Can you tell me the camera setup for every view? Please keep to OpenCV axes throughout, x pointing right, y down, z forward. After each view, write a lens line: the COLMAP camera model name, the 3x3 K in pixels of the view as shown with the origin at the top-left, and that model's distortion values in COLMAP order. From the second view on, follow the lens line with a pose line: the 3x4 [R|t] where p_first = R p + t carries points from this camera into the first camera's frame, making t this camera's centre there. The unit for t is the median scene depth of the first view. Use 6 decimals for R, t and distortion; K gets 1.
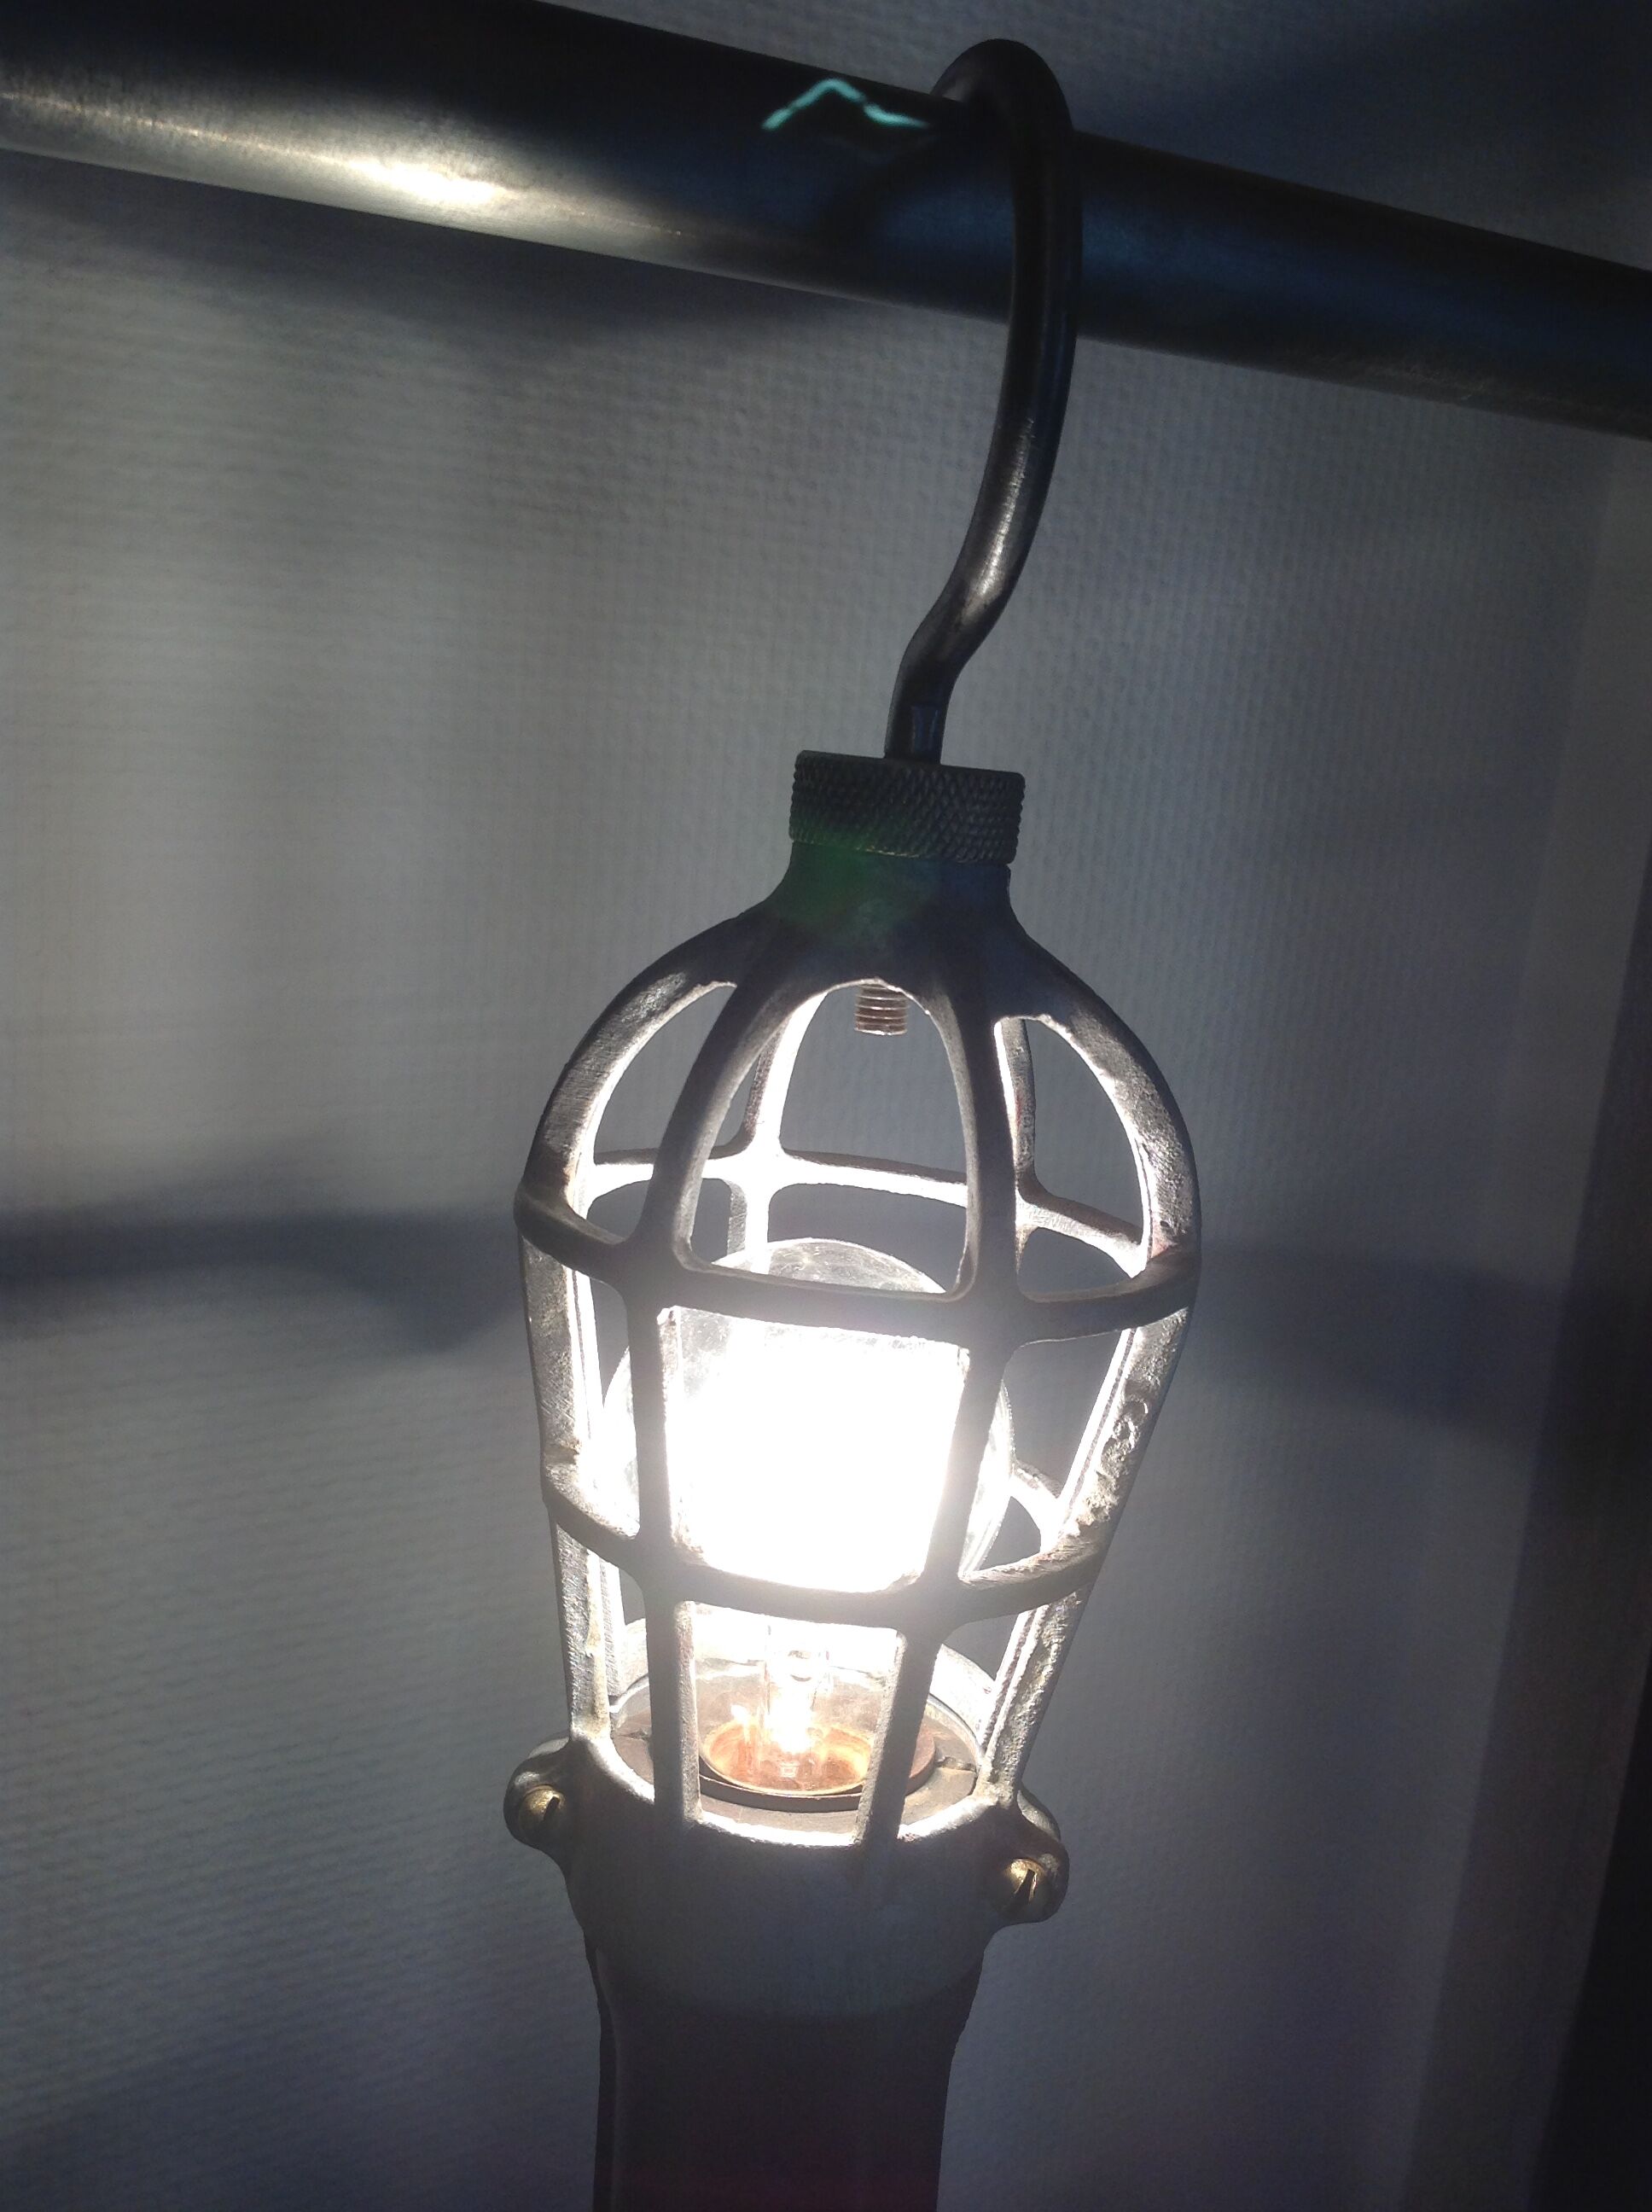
lens RADIAL K [[2213.2, 0, 839.8], [0, 2213.2, 1109.2], [0, 0, 1]] dist [0.017947, 0.000000]
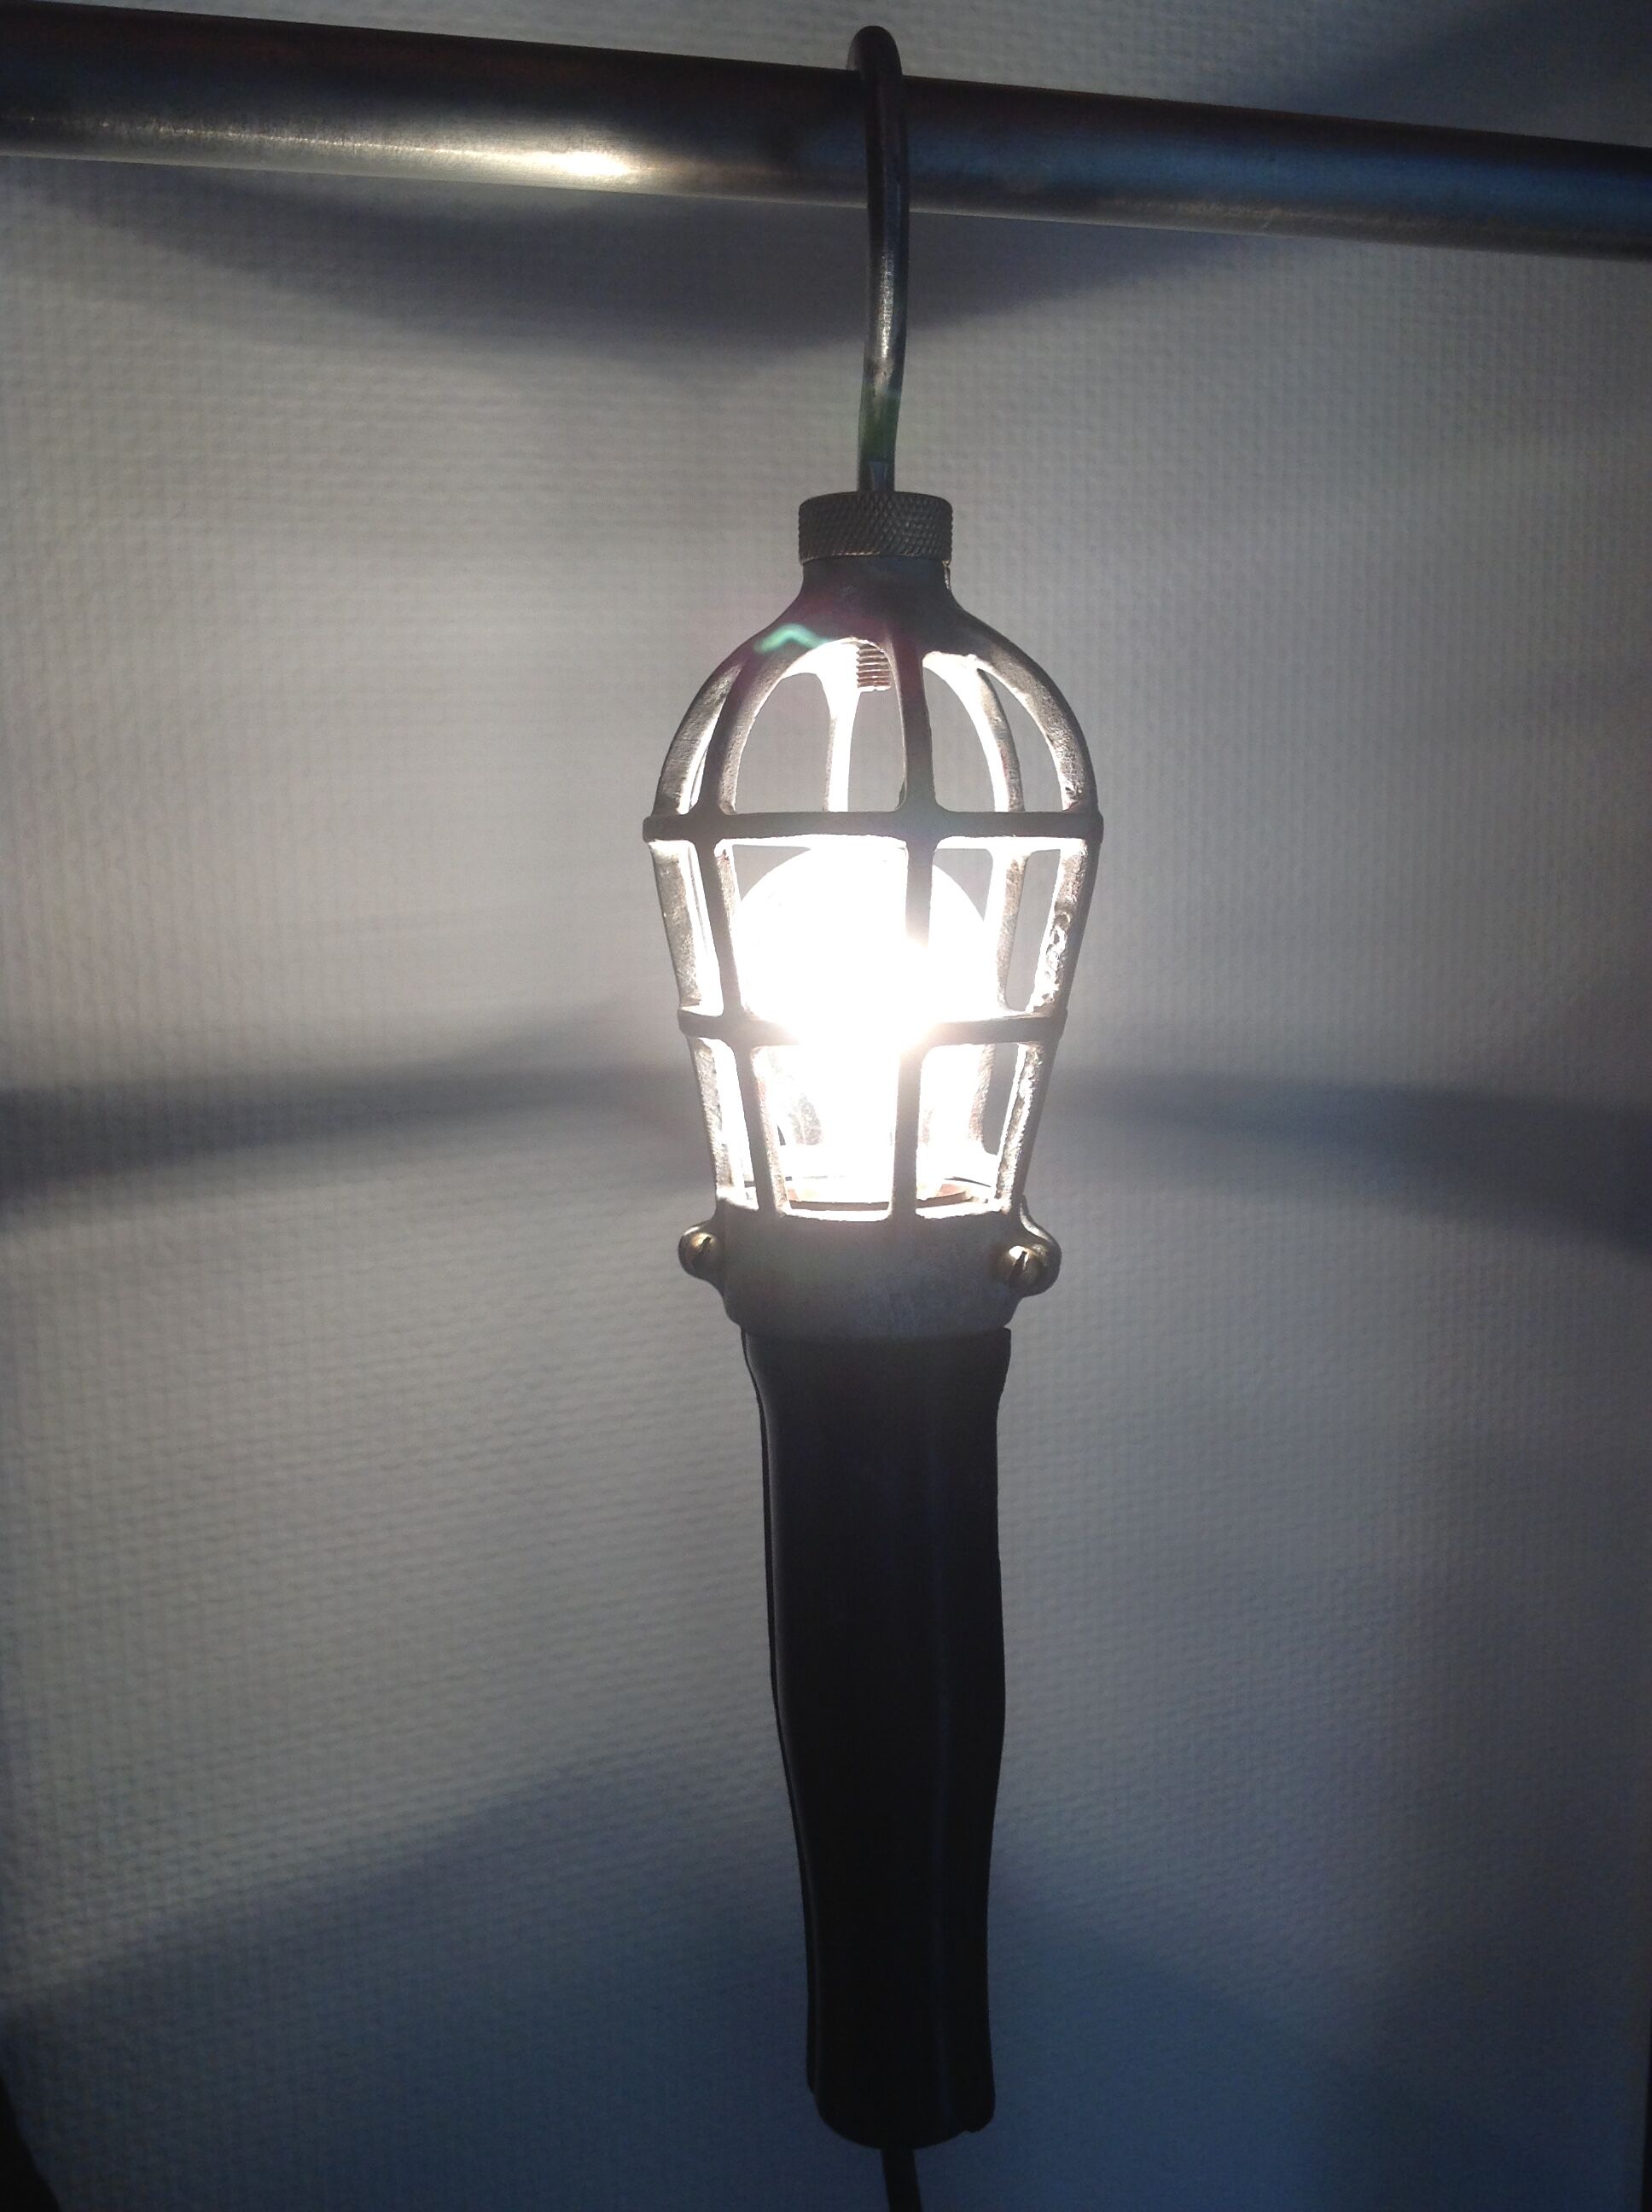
lens RADIAL K [[2213.2, 0, 813.7], [0, 2213.2, 1107.0], [0, 0, 1]] dist [0.017947, 0.000000]
pose [[0.977193, -0.086638, -0.193877, 0.234269], [0.074167, 0.994737, -0.070697, 0.333168], [0.198982, 0.054705, 0.978475, -0.432831]]
